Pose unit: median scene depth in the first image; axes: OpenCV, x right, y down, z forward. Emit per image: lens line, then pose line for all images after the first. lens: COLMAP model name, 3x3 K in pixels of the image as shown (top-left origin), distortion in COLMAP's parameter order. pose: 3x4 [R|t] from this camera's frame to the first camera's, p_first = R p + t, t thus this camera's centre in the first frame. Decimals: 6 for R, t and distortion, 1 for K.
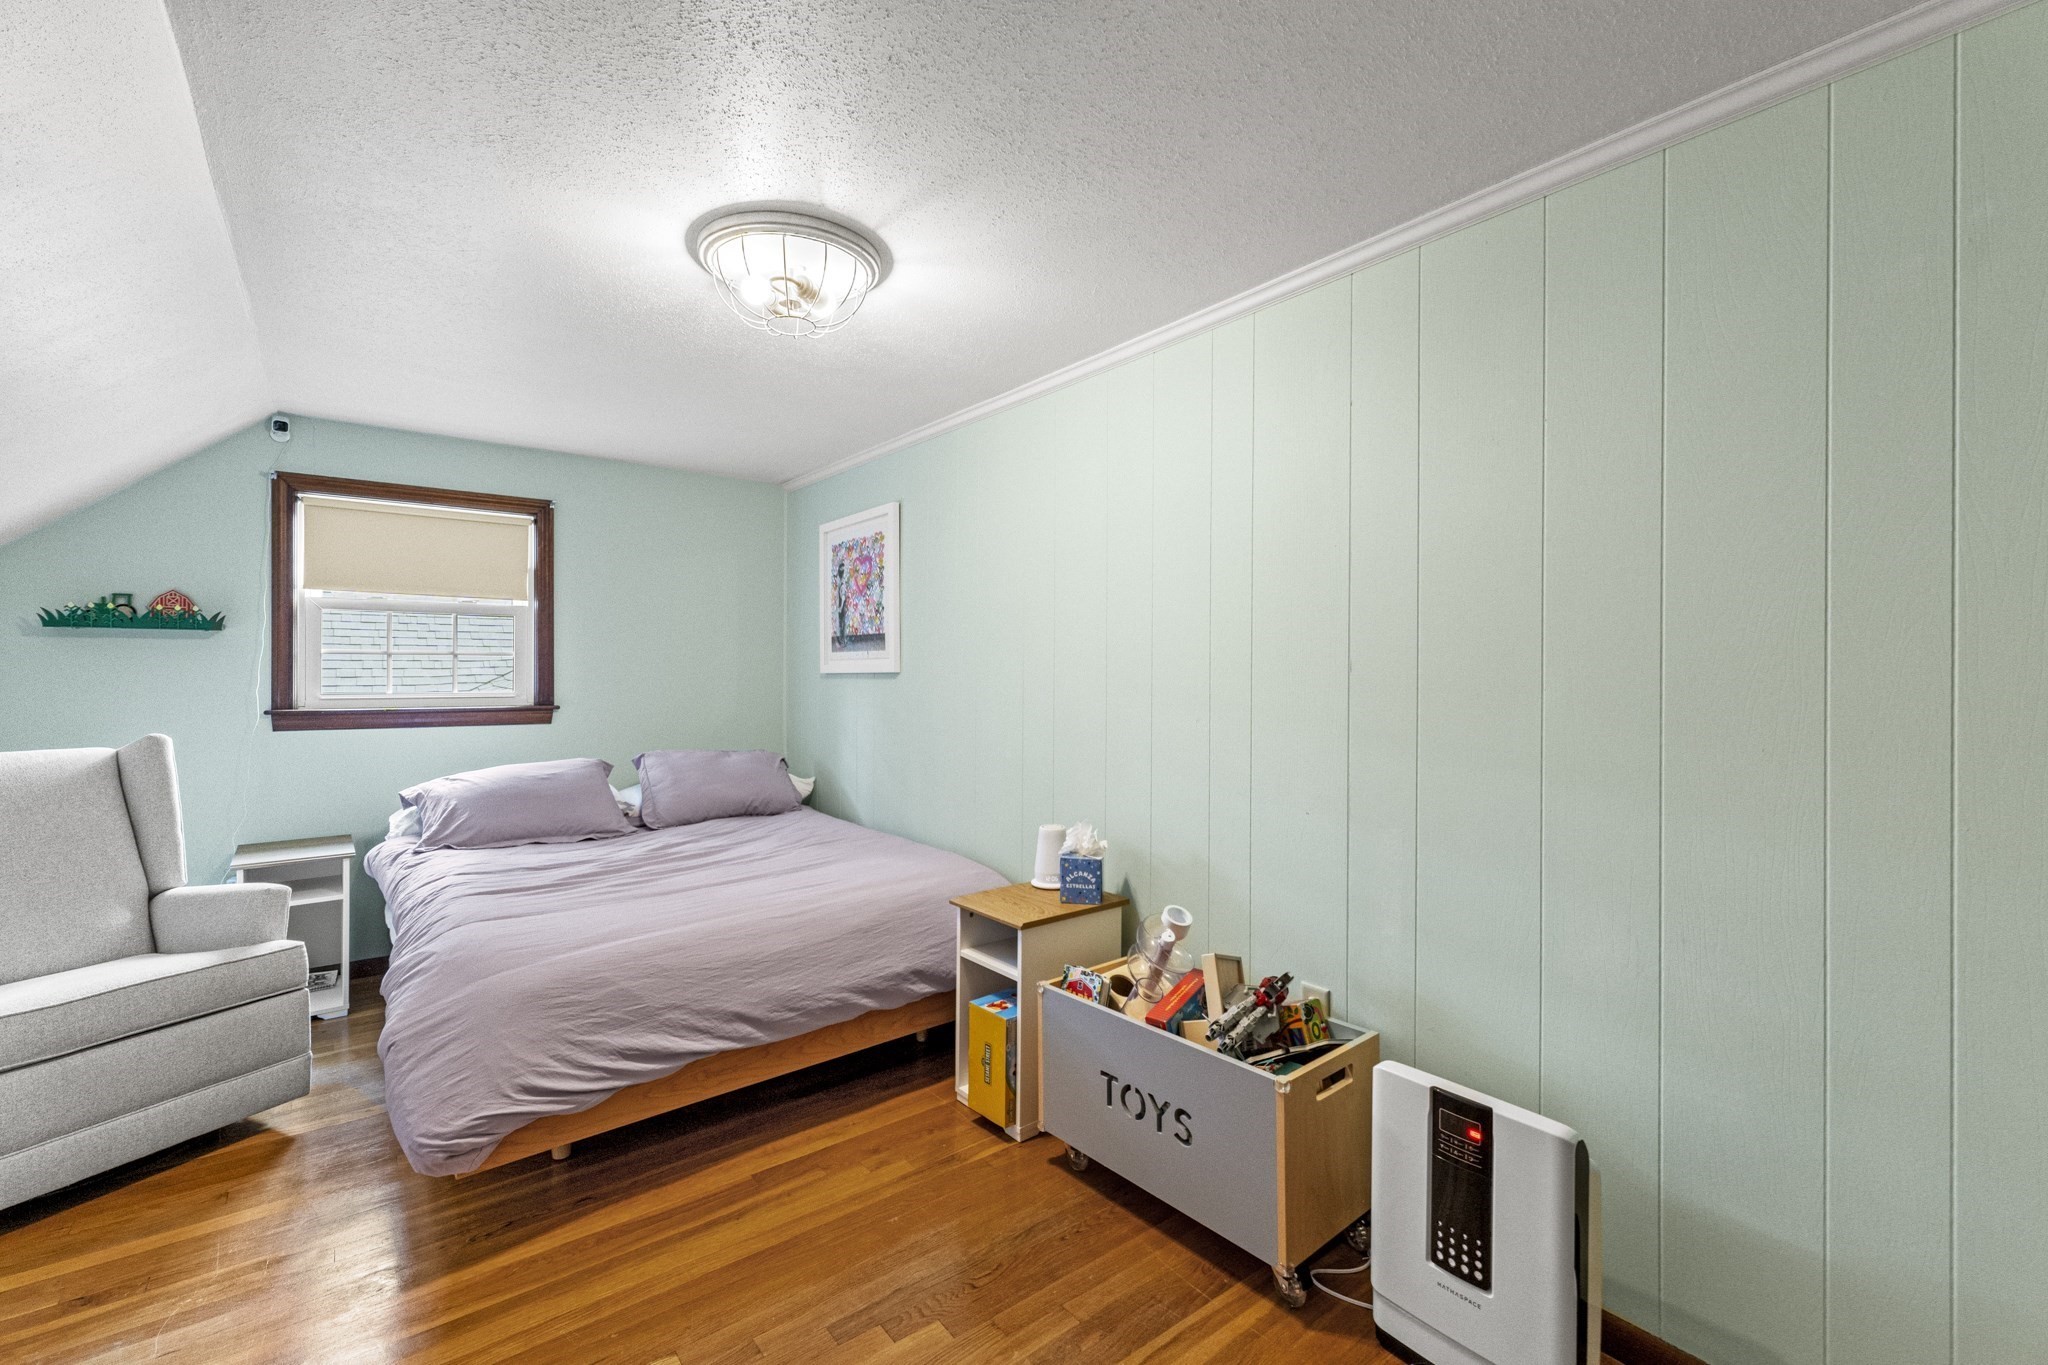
lens RADIAL K [[869.9, 0, 1017.5], [0, 869.9, 666.2], [0, 0, 1]] dist [0.008780, -0.000168]
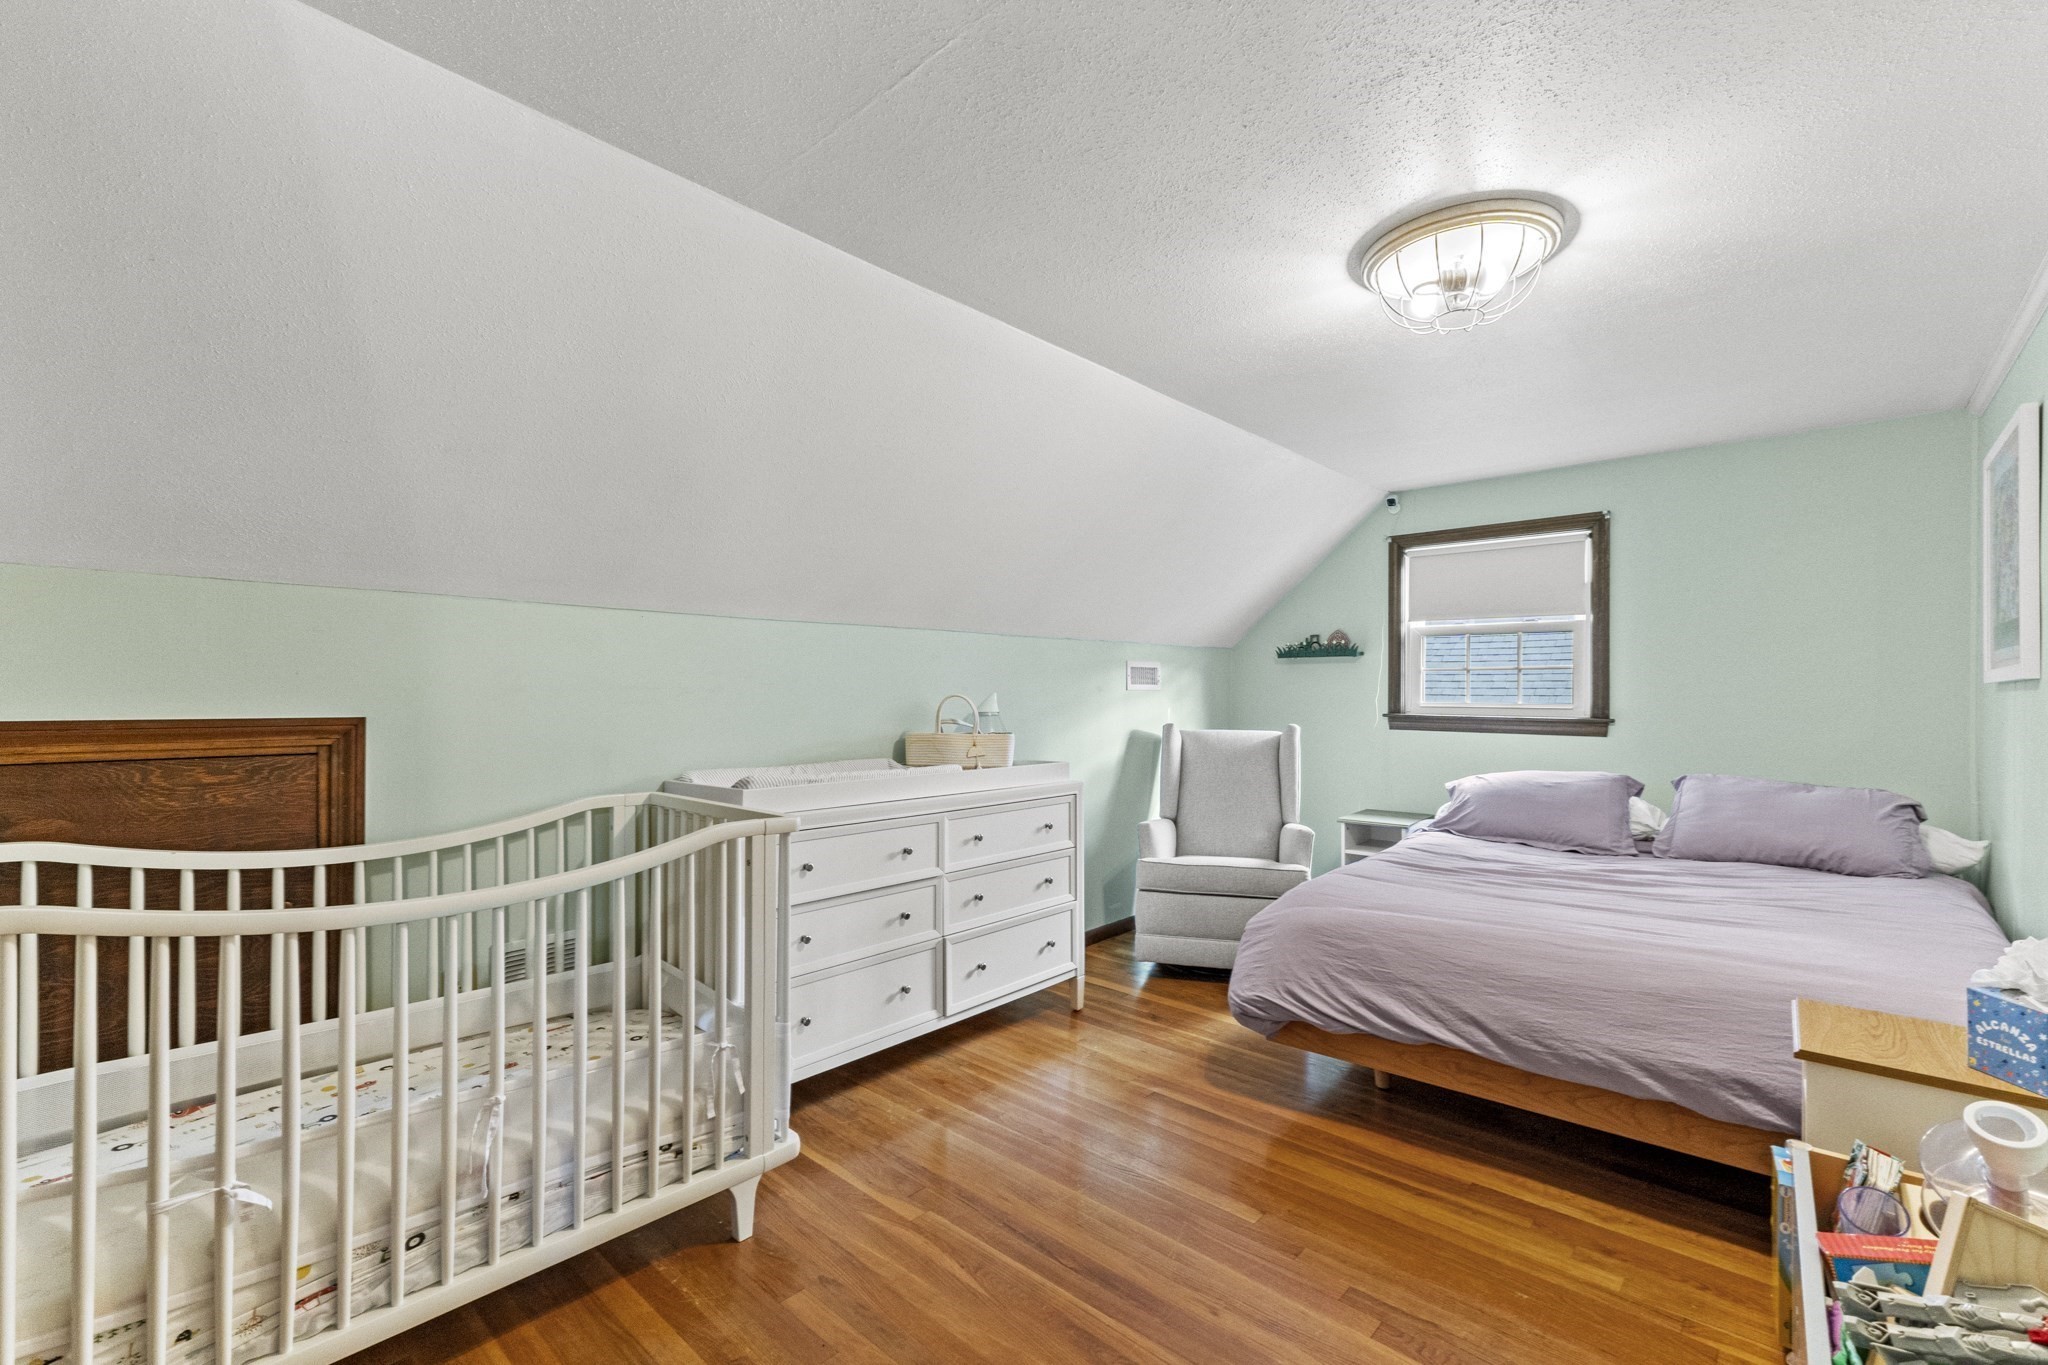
lens RADIAL K [[873.1, 0, 1024.0], [0, 873.1, 682.5], [0, 0, 1]] dist [0.004119, 0.000457]
pose [[0.179178, -0.012482, -0.983738, 0.376480], [0.002443, 0.999922, -0.012242, 0.017425], [0.983814, -0.000210, 0.179194, 0.207097]]
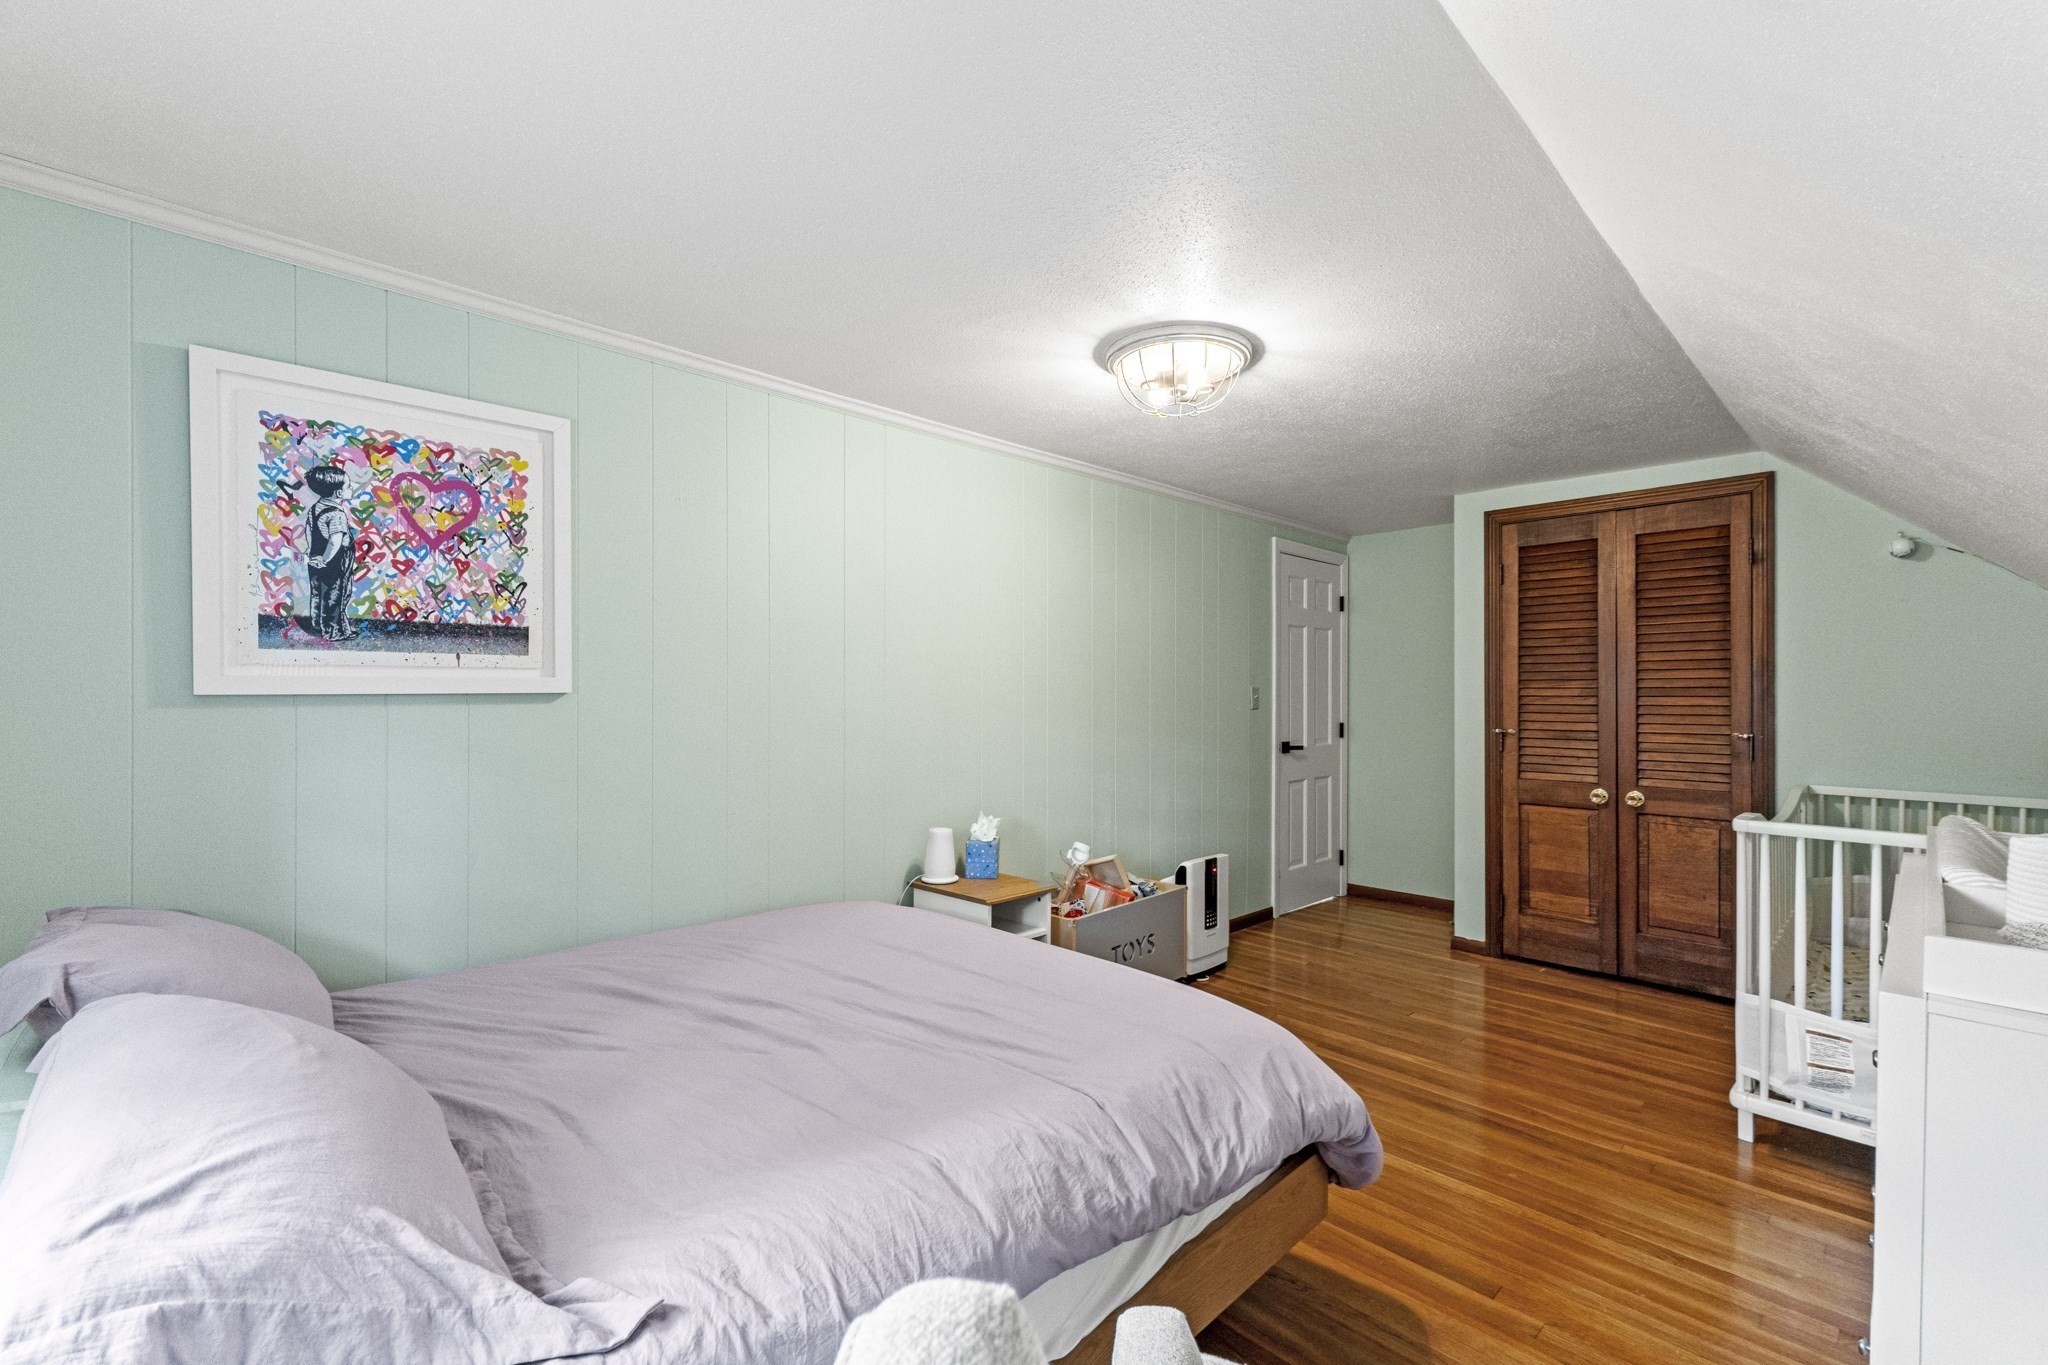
lens RADIAL K [[873.1, 0, 1024.0], [0, 873.1, 682.5], [0, 0, 1]] dist [0.004119, 0.000457]
pose [[-0.117179, 0.011313, 0.993046, -0.875193], [-0.008271, 0.999889, -0.012367, 0.004644], [-0.993076, -0.009662, -0.117072, 0.817470]]
